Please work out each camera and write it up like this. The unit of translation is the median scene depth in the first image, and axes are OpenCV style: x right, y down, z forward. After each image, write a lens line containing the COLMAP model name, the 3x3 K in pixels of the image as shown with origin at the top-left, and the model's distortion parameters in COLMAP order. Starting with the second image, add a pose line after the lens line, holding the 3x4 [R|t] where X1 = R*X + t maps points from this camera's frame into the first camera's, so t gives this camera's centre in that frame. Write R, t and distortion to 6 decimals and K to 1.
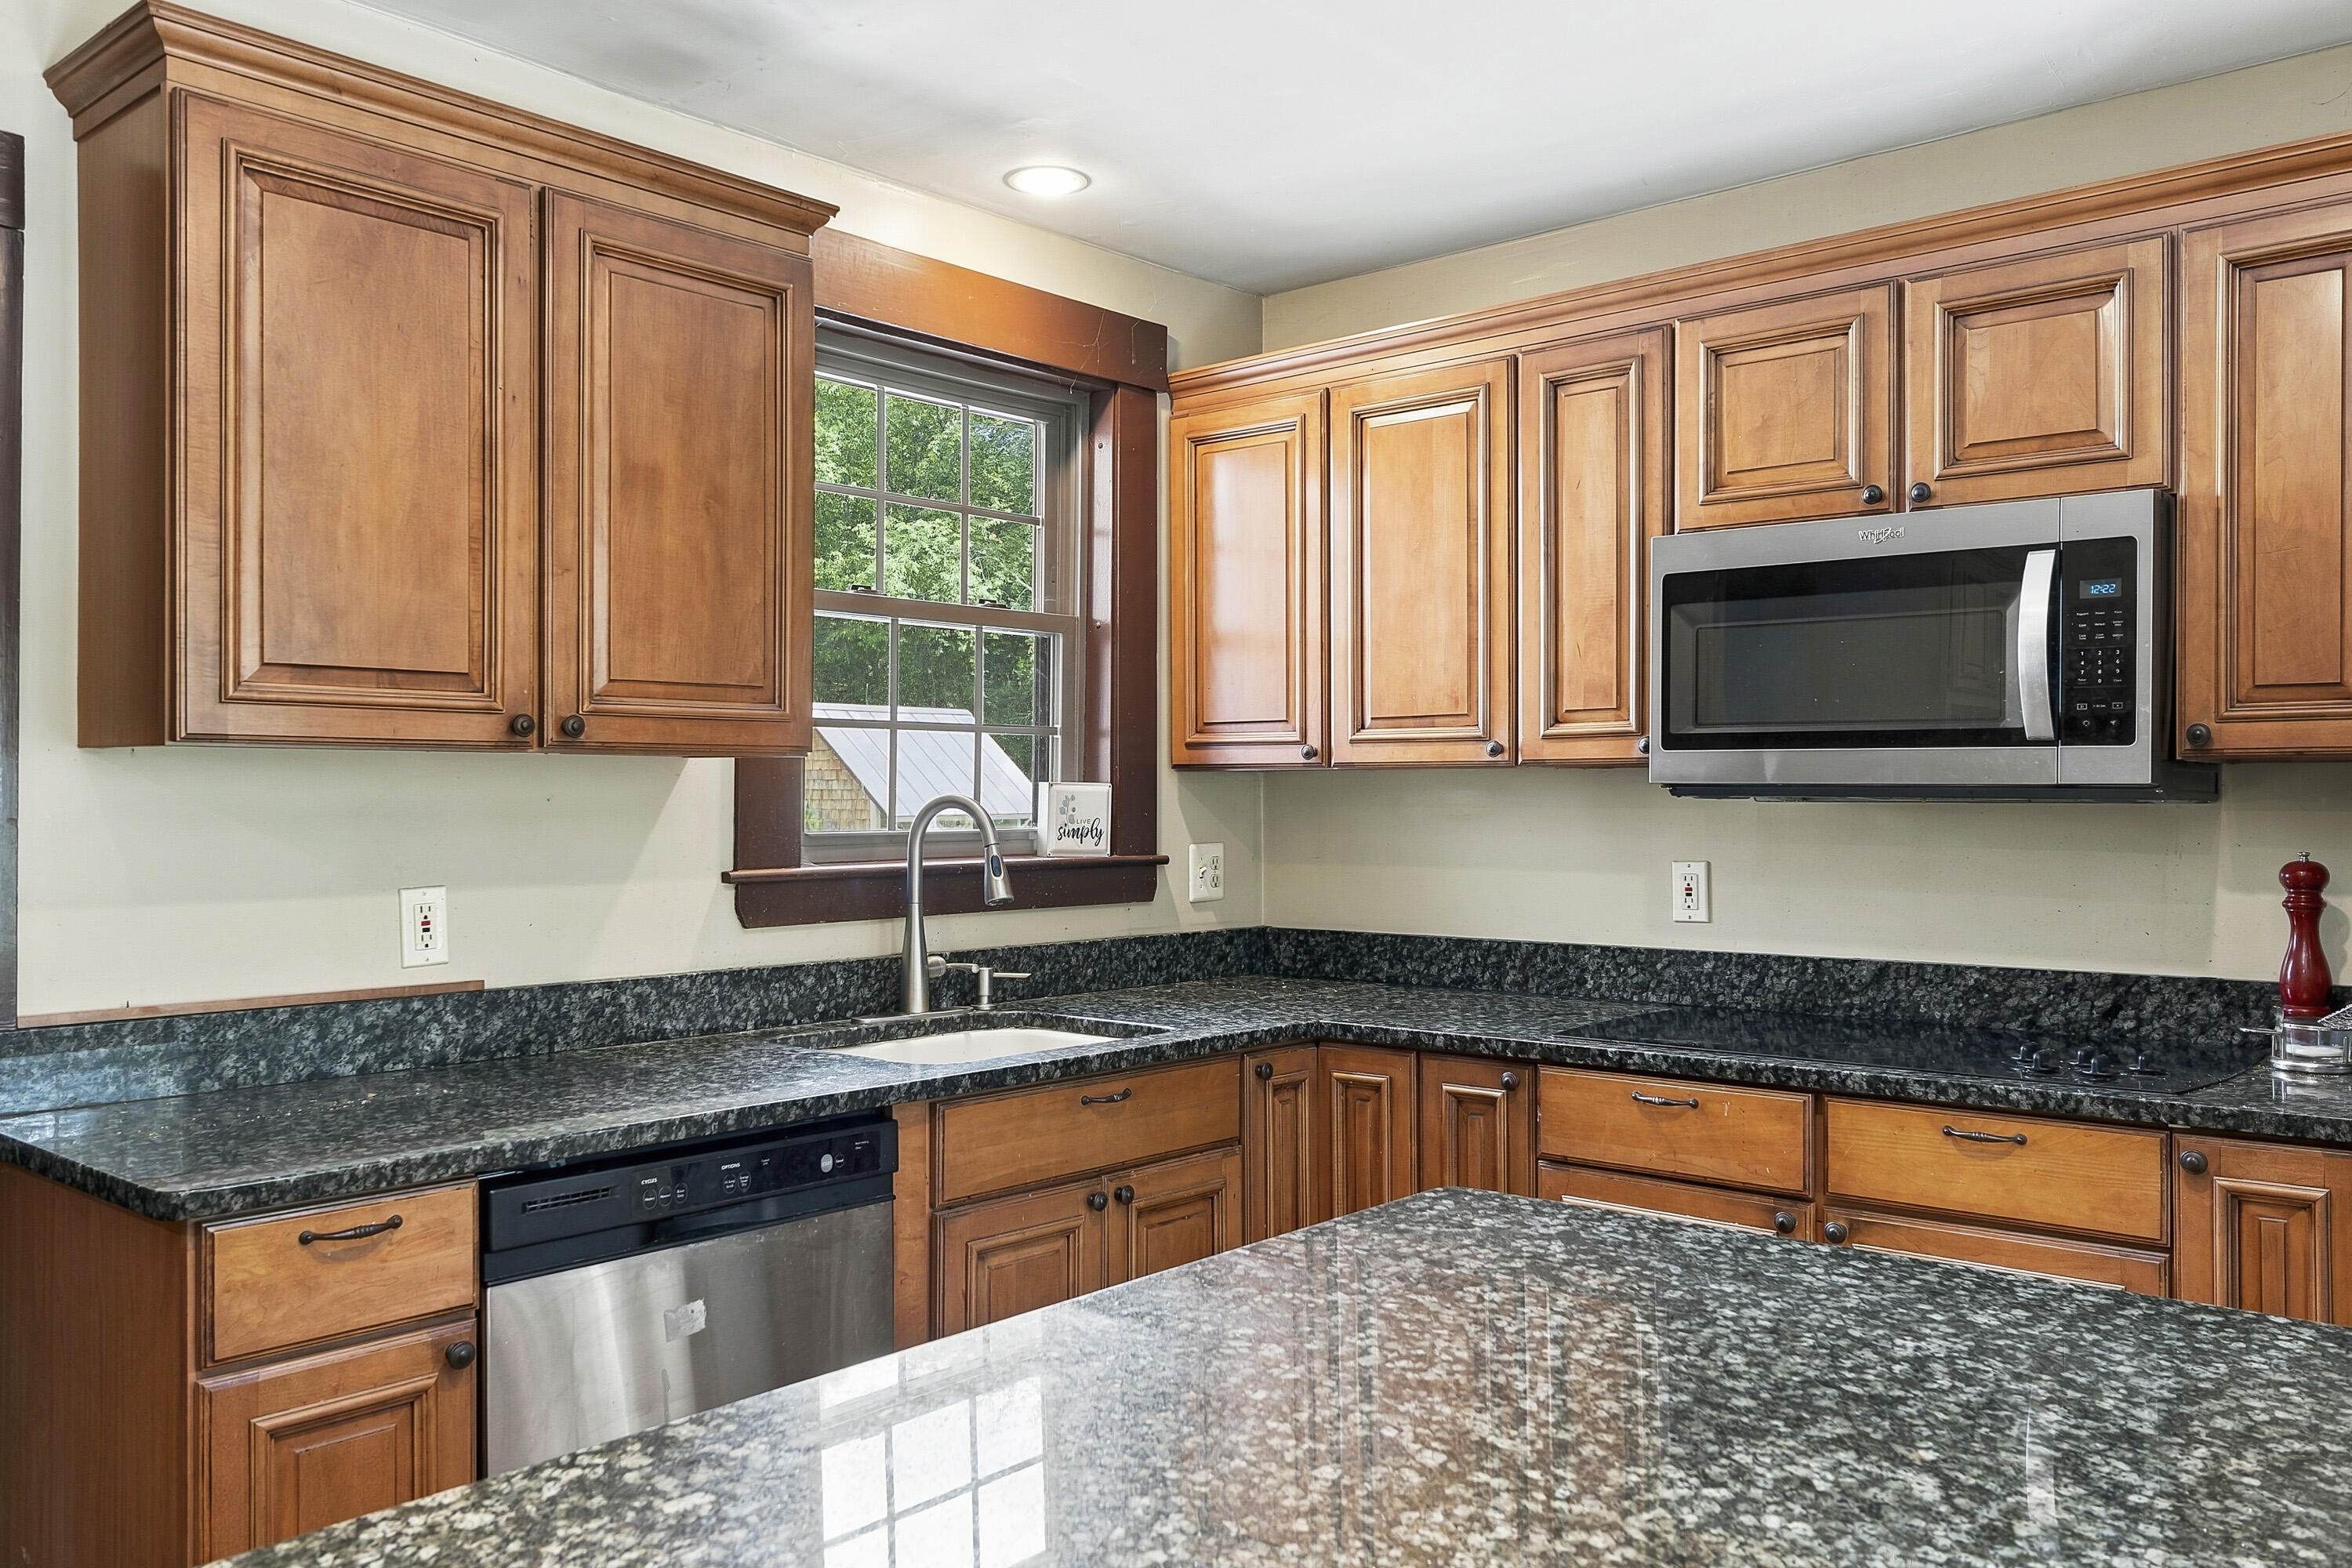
lens RADIAL K [[1805.2, 0, 1150.1], [0, 1805.2, 791.6], [0, 0, 1]] dist [-0.001356, -0.001622]
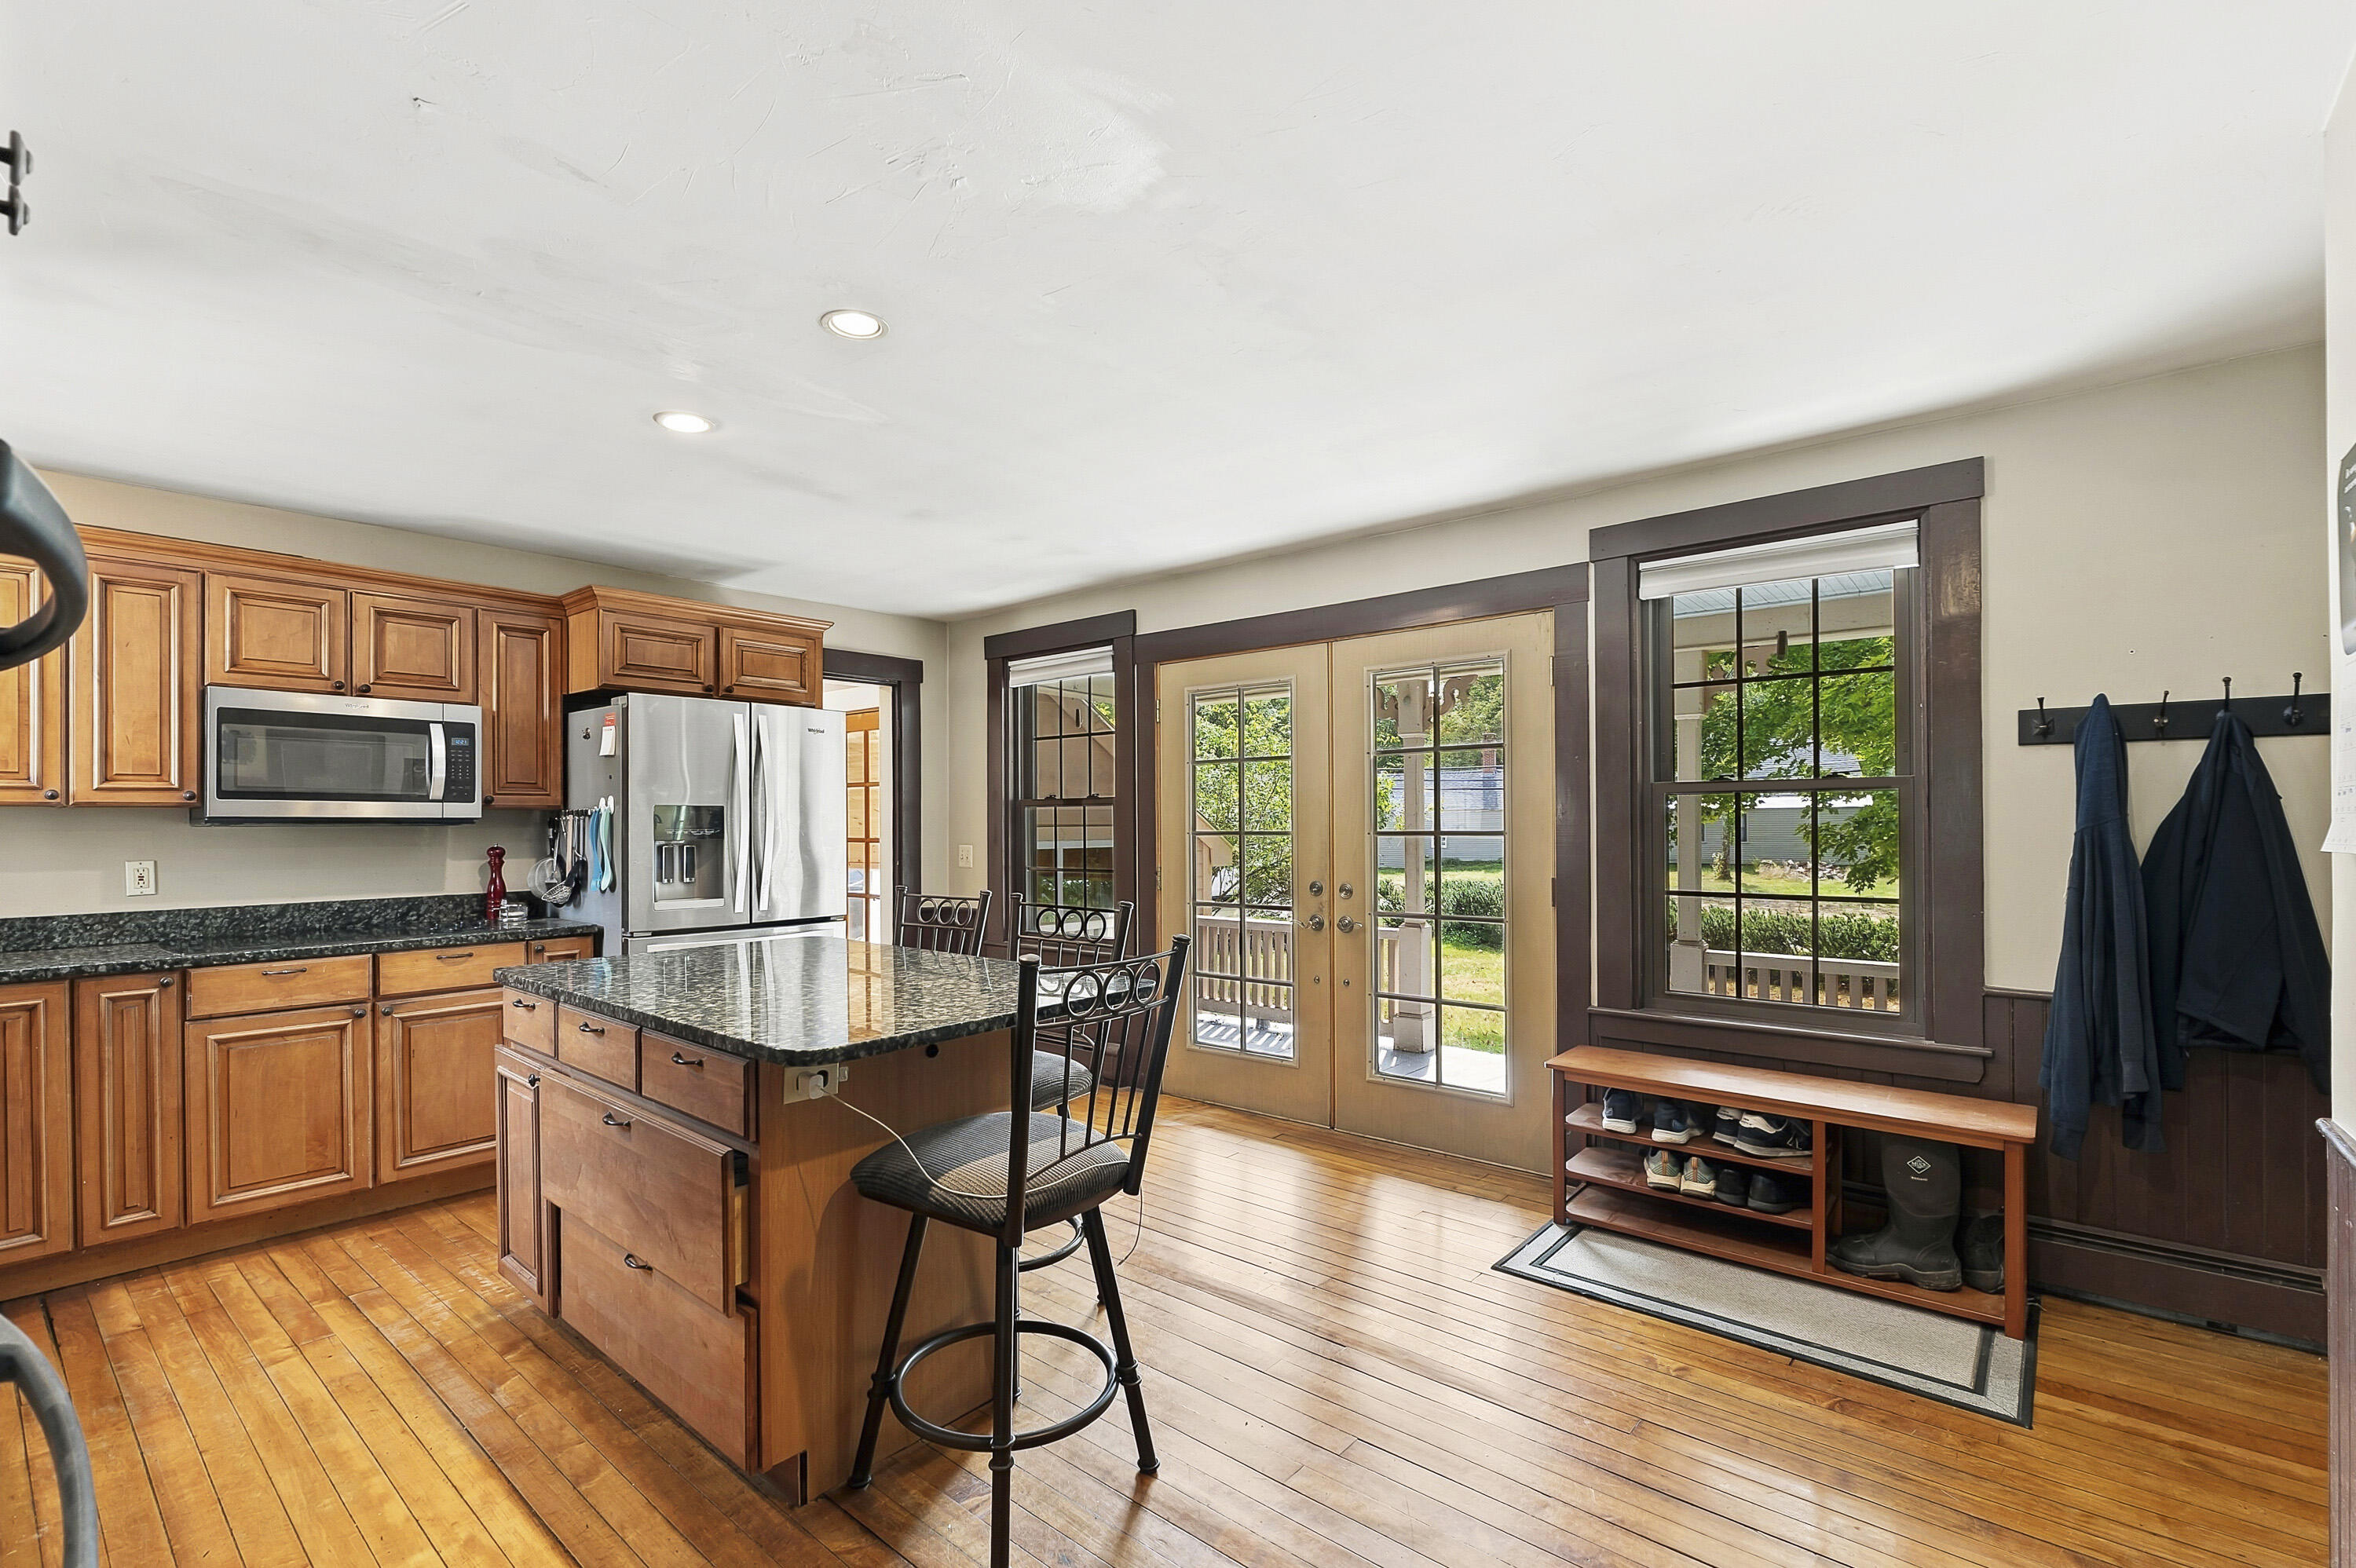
lens RADIAL K [[1047.9, 0, 1160.7], [0, 1047.9, 800.5], [0, 0, 1]] dist [-0.000097, 0.000031]
pose [[-0.006886, 0.018893, 0.999798, -0.813120], [0.002408, 0.999819, -0.018877, 0.001313], [-0.999973, 0.002277, -0.006930, 0.011724]]
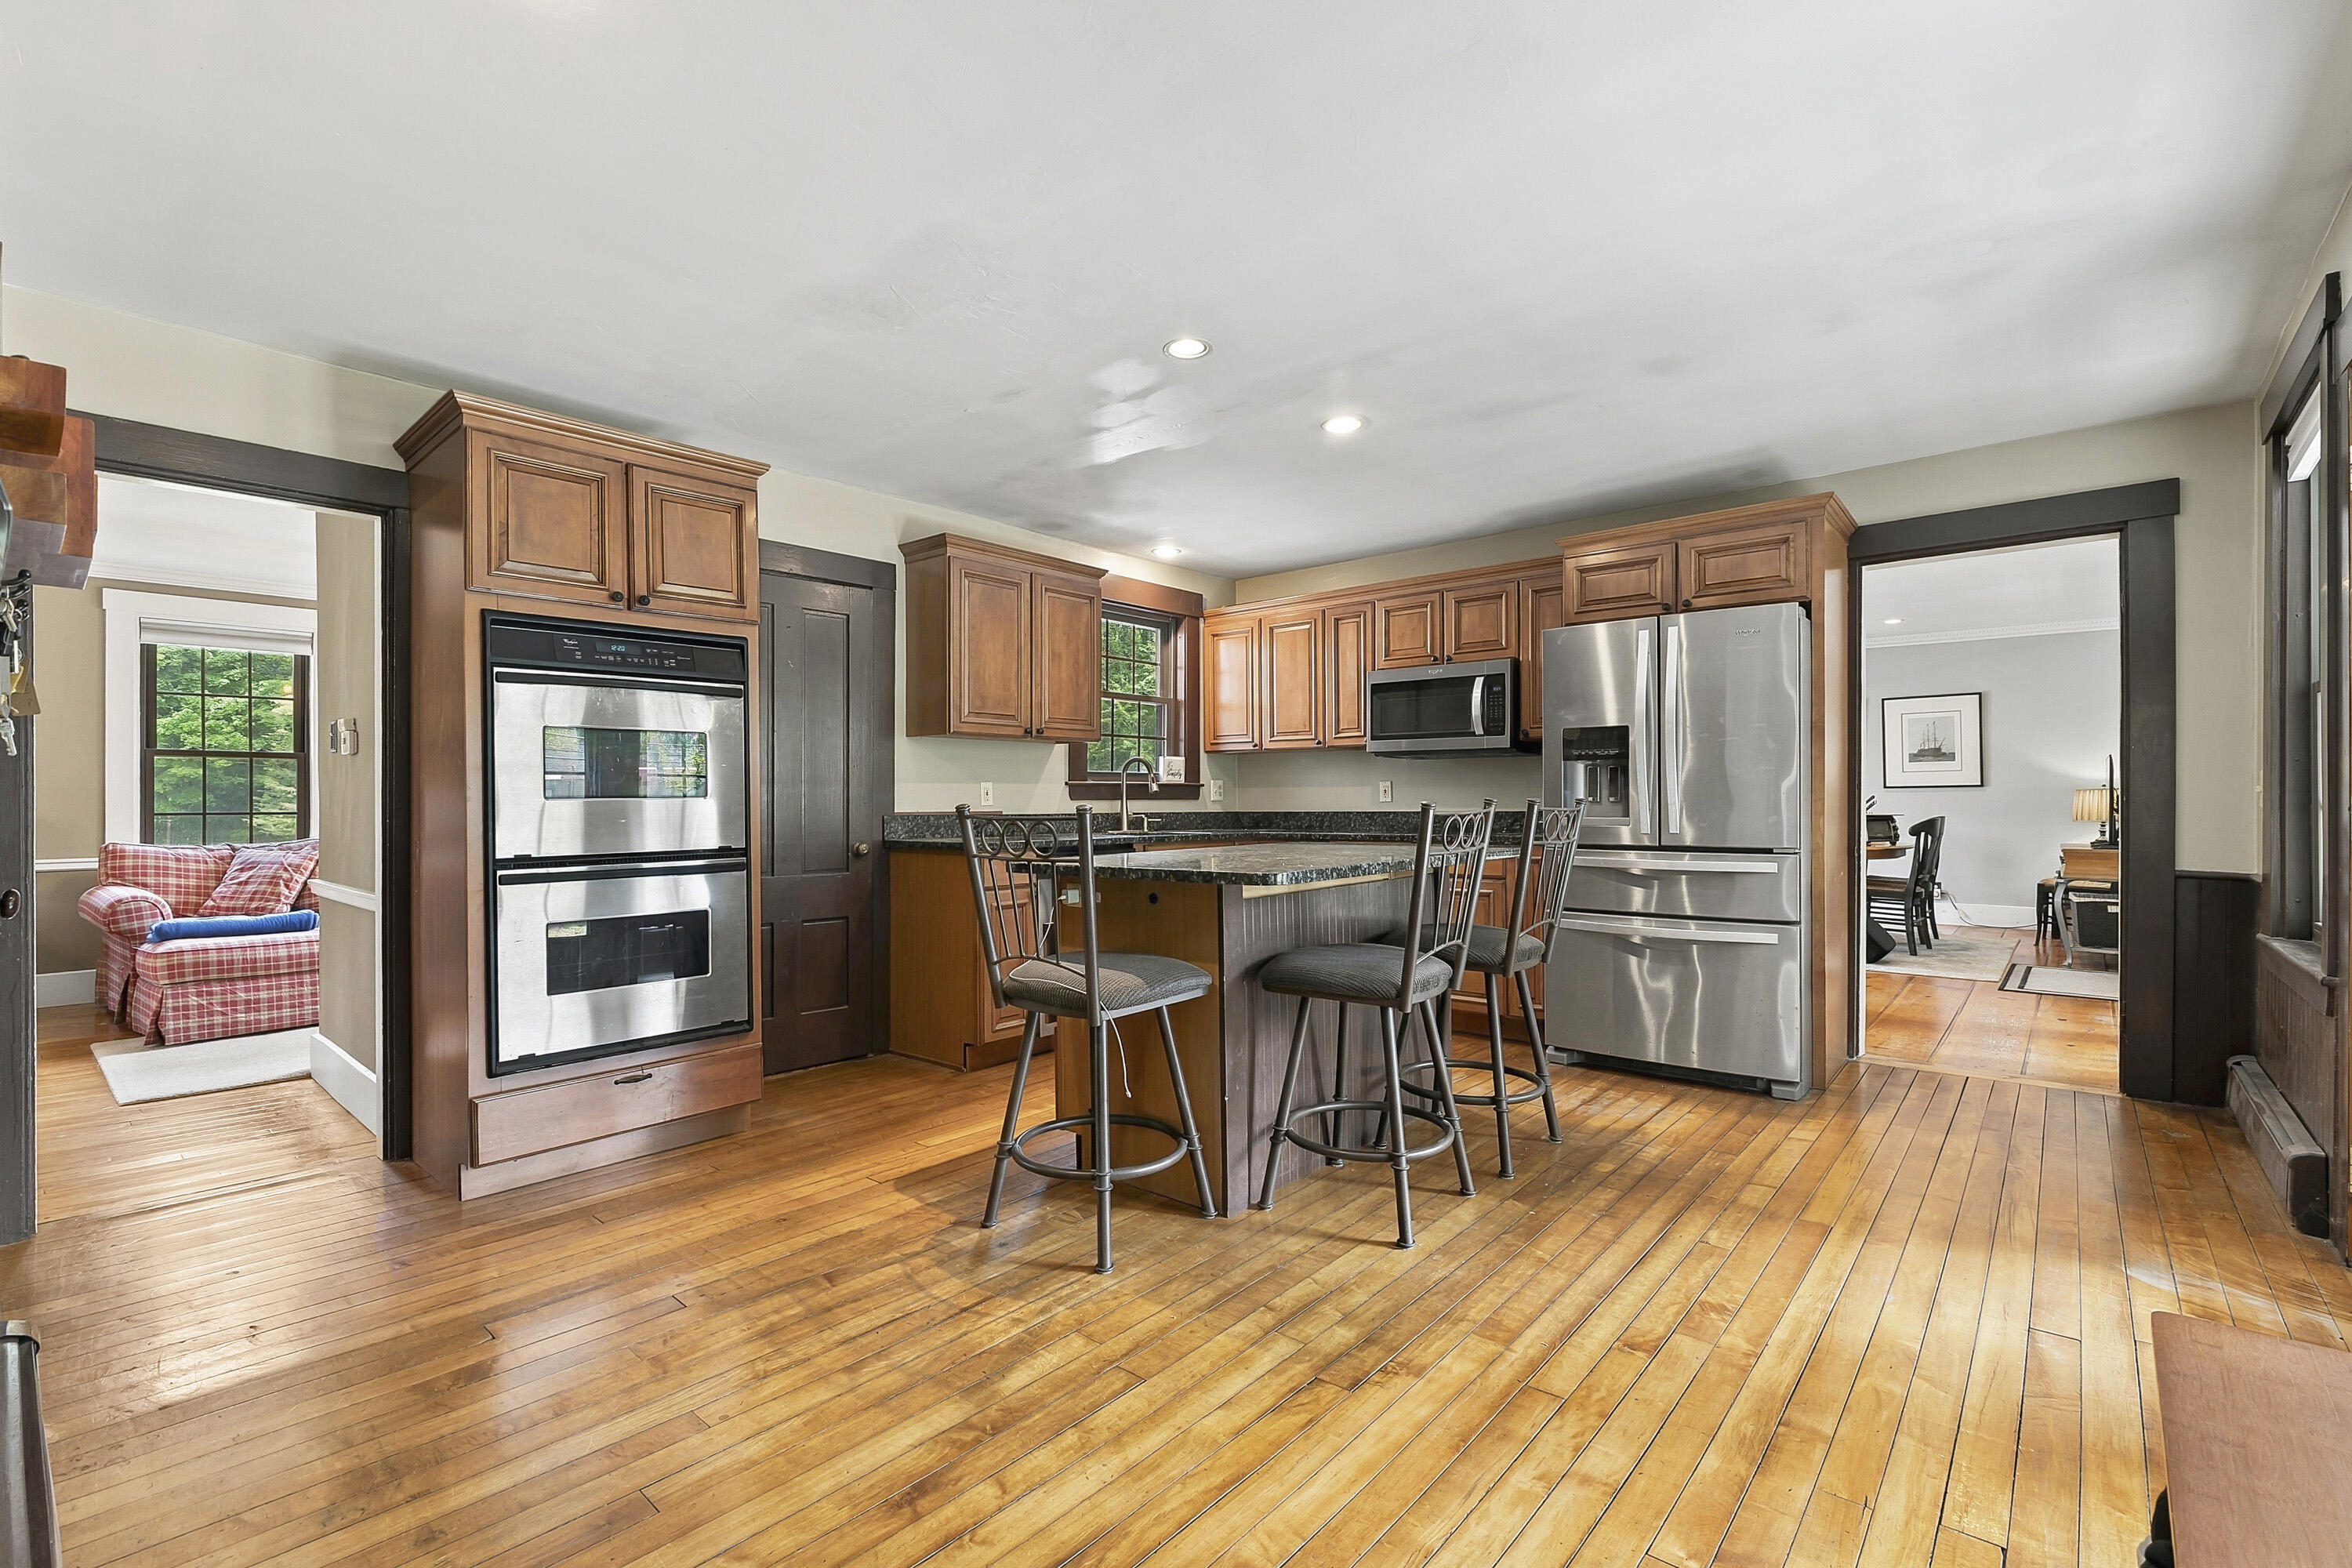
lens RADIAL K [[1046.2, 0, 1158.8], [0, 1046.2, 800.5], [0, 0, 1]] dist [-0.000097, 0.000031]
pose [[0.999973, -0.003683, 0.006411, -0.087532], [0.003671, 0.999992, 0.001837, 0.072317], [-0.006417, -0.001813, 0.999978, -0.767905]]
